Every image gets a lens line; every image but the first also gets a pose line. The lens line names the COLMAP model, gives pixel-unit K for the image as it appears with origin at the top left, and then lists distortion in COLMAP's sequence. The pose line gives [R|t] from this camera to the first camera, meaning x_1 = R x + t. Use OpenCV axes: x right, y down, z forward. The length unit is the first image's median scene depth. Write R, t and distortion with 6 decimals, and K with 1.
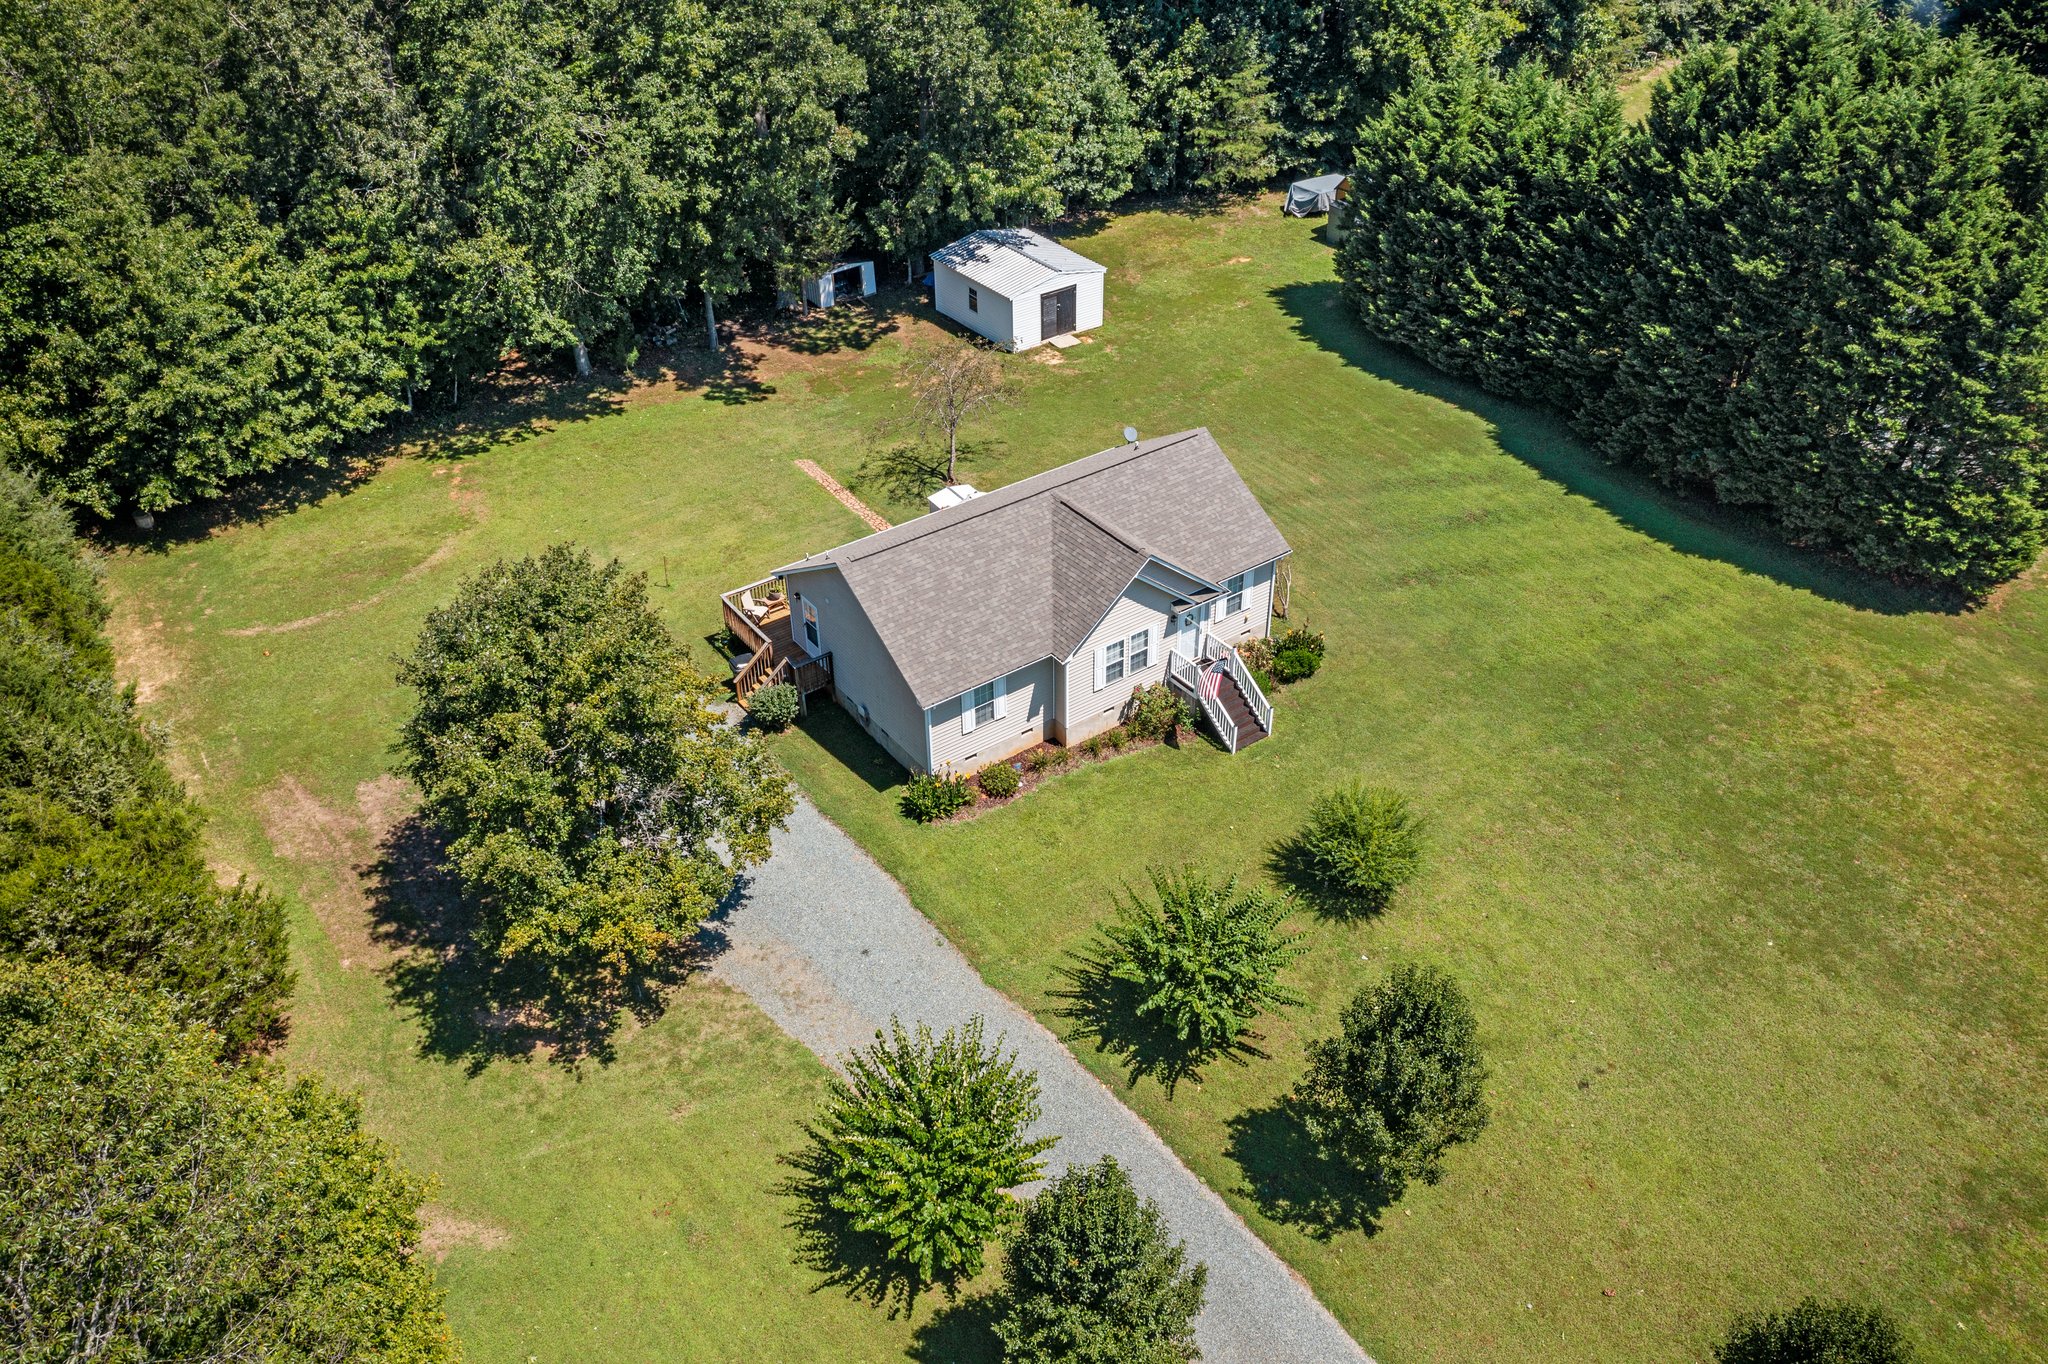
lens RADIAL K [[1616.5, 0, 1026.0], [0, 1616.5, 672.0], [0, 0, 1]] dist [-0.011917, 0.008595]
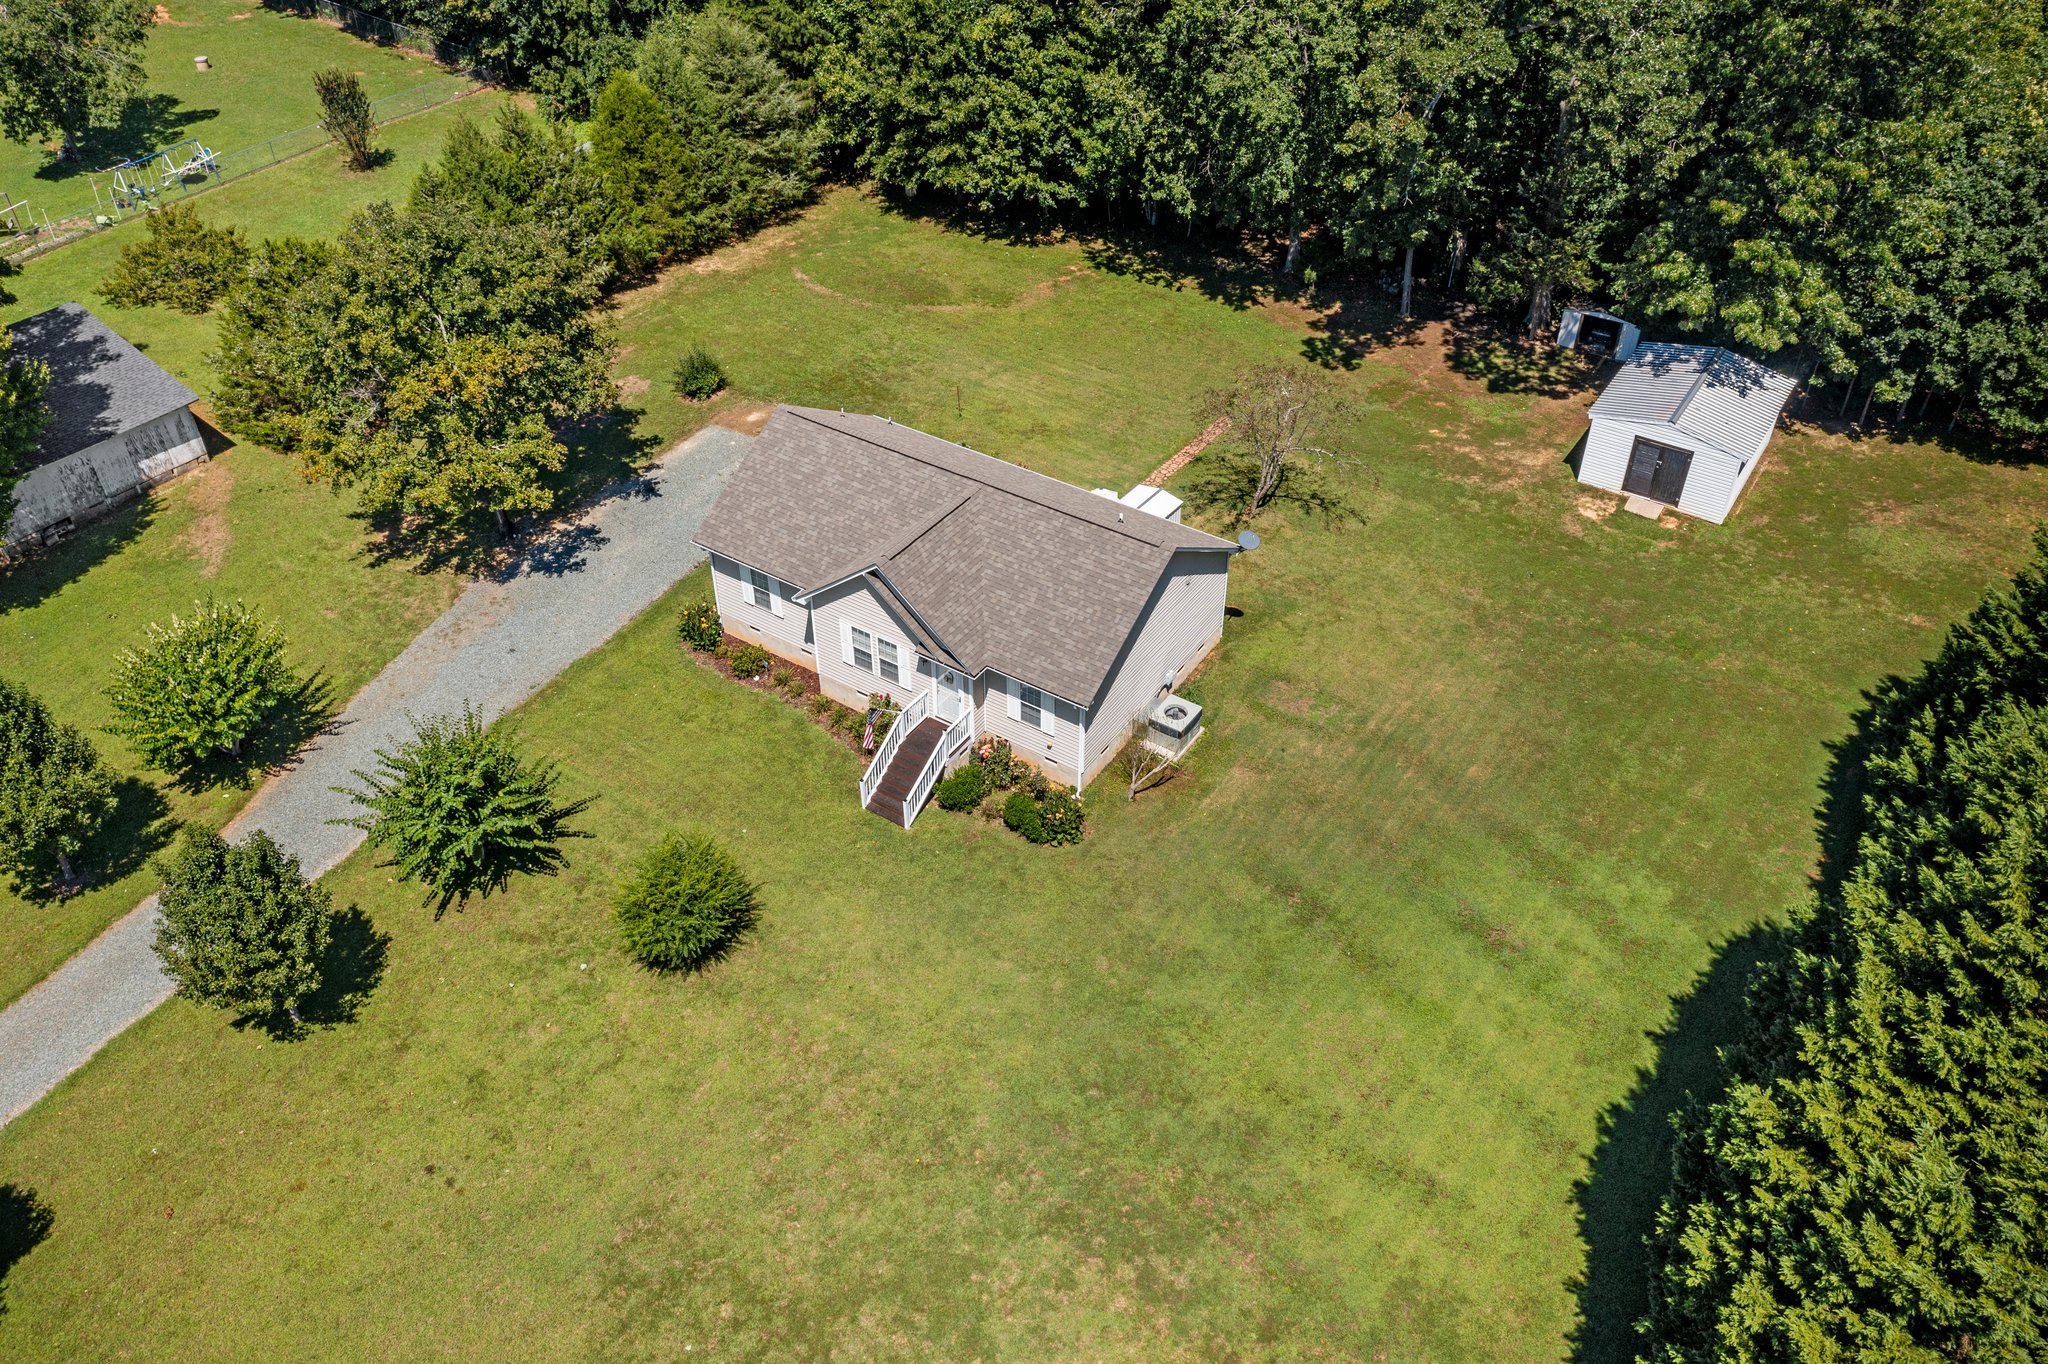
lens RADIAL K [[1616.5, 0, 1026.0], [0, 1616.5, 672.0], [0, 0, 1]] dist [-0.011917, 0.008595]
pose [[0.348390, 0.598636, -0.721290, 0.604336], [-0.548320, 0.754262, 0.361157, -0.302958], [0.760243, 0.269674, 0.591022, 0.398995]]
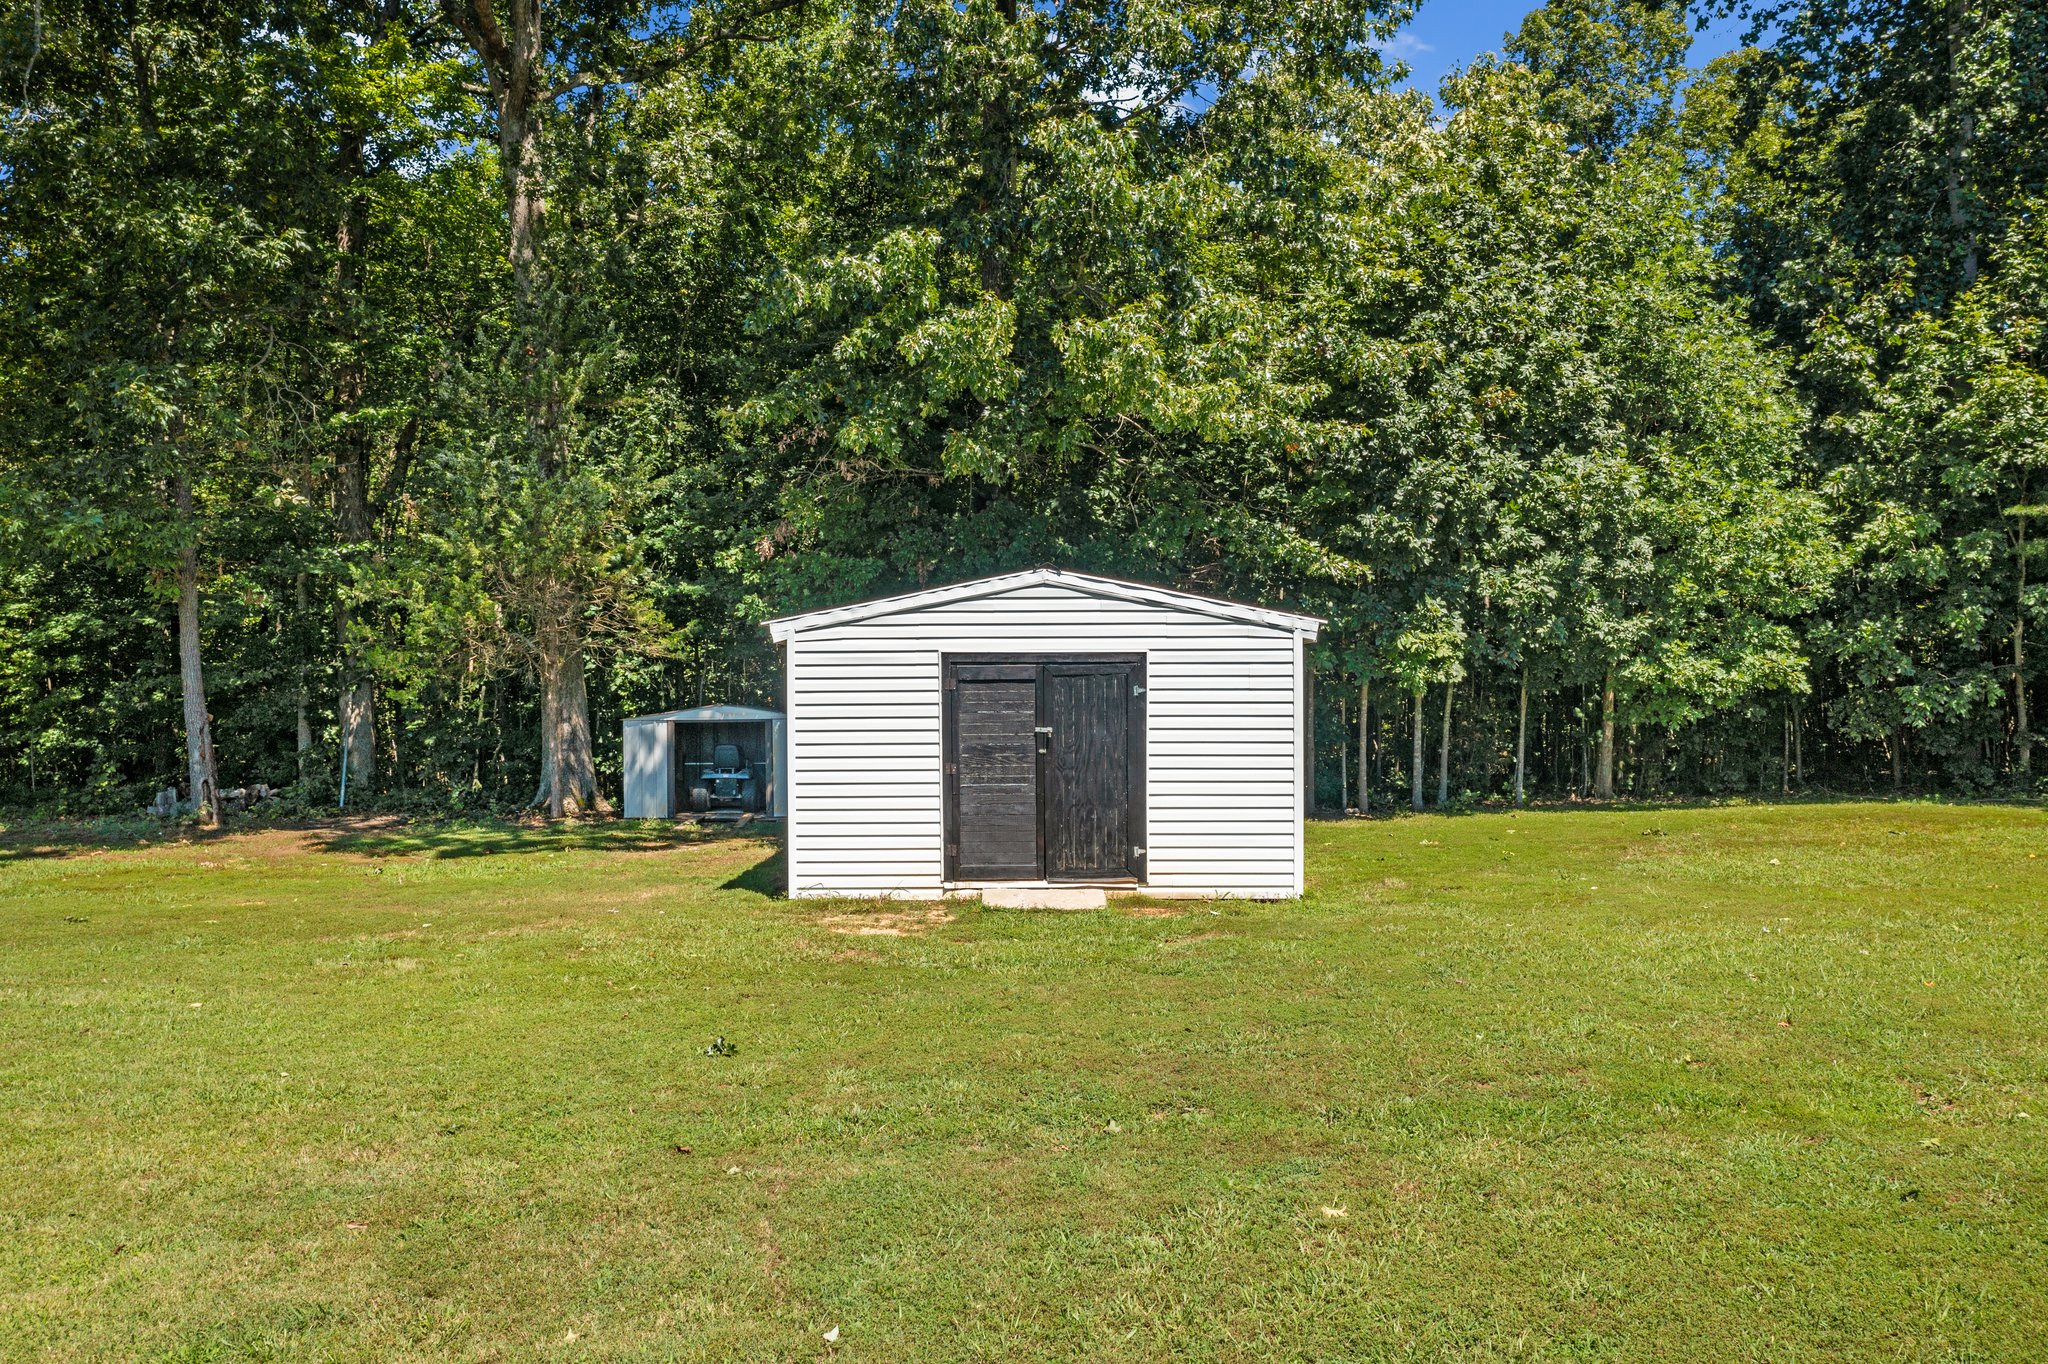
lens RADIAL K [[1622.8, 0, 1023.9], [0, 1622.8, 670.4], [0, 0, 1]] dist [-0.004412, 0.007438]
pose [[0.801747, 0.009799, -0.597584, 0.171660], [-0.354599, 0.812667, -0.462420, -0.150801], [0.481105, 0.582647, 0.655027, 0.976400]]
